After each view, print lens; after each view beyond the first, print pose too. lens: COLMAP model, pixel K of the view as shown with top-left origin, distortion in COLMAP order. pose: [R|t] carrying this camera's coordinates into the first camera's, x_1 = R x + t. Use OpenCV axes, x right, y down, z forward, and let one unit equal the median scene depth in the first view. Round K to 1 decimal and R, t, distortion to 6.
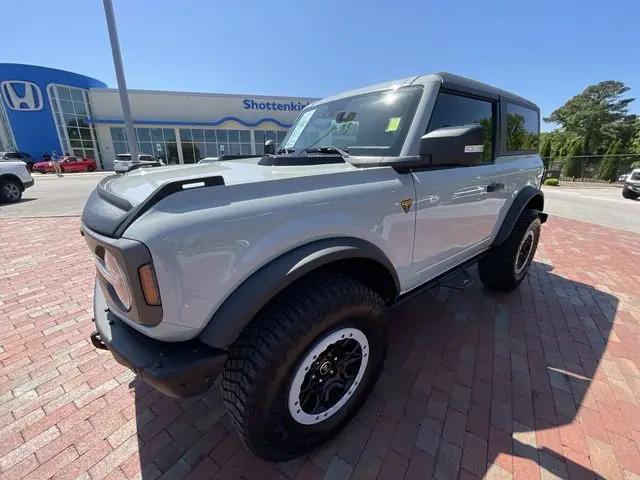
lens RADIAL K [[260.2, 0, 320.0], [0, 260.2, 240.0], [0, 0, 1]] dist [-0.002459, -0.000465]
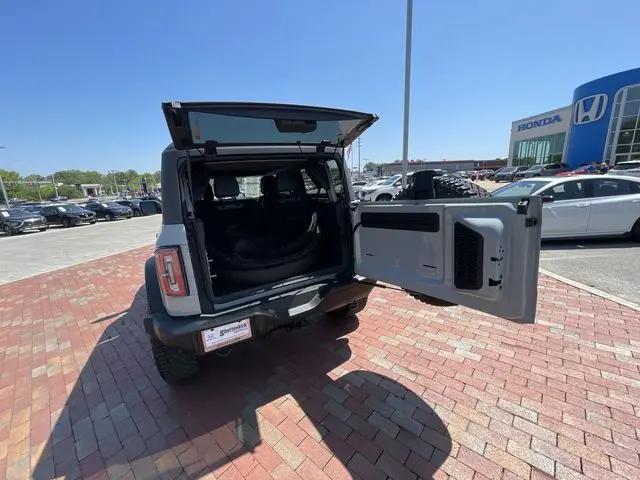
lens RADIAL K [[260.2, 0, 320.0], [0, 260.2, 240.0], [0, 0, 1]] dist [-0.002459, -0.000465]
pose [[-0.150275, 0.224325, -0.962858, 1.641313], [-0.234067, 0.938156, 0.255101, -0.641319], [0.960536, 0.263708, -0.088474, 1.690400]]
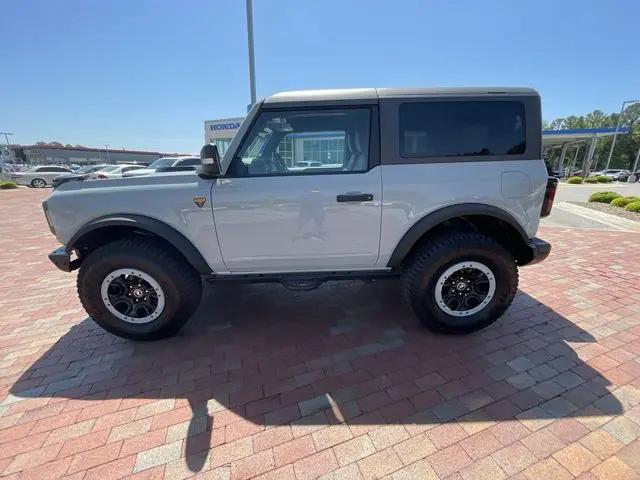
lens RADIAL K [[260.2, 0, 320.0], [0, 260.2, 240.0], [0, 0, 1]] dist [-0.002459, -0.000465]
pose [[0.803933, 0.163018, -0.571941, 0.966379], [-0.174909, 0.983976, 0.034603, -0.054175], [0.568418, 0.072219, 0.819564, 0.144574]]
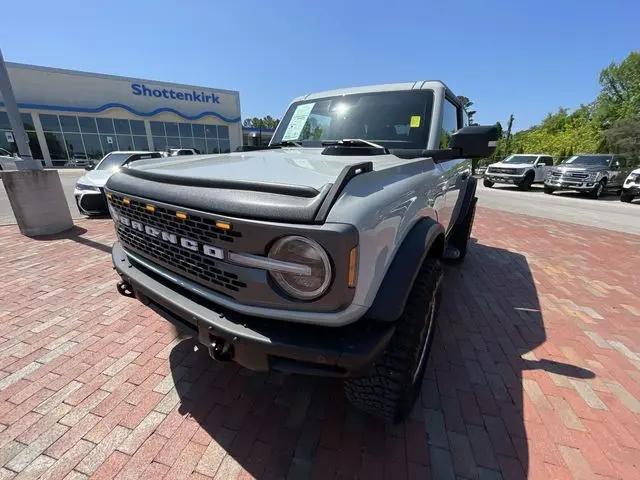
lens RADIAL K [[260.2, 0, 320.0], [0, 260.2, 240.0], [0, 0, 1]] dist [-0.002459, -0.000465]
pose [[0.943995, -0.092268, 0.316797, -0.353391], [0.088541, 0.995729, 0.026174, 0.008193], [-0.317859, 0.003342, 0.948132, 0.025285]]
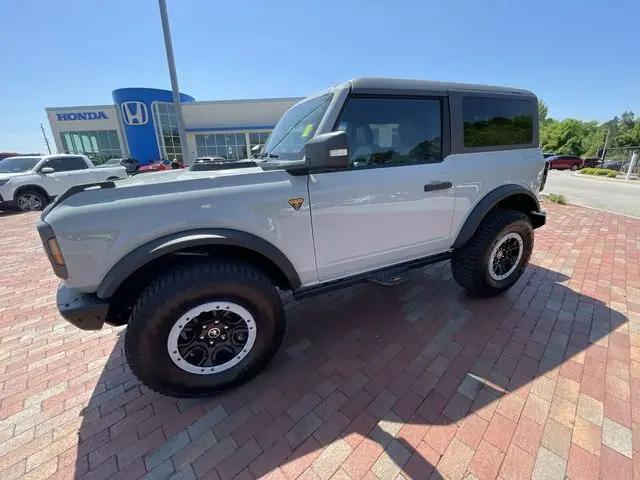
lens RADIAL K [[260.2, 0, 320.0], [0, 260.2, 240.0], [0, 0, 1]] dist [-0.002459, -0.000465]
pose [[0.970311, 0.044047, -0.237816, 0.412482], [-0.042295, 0.999027, 0.012464, 0.004804], [0.238133, -0.002036, 0.971230, -0.047583]]
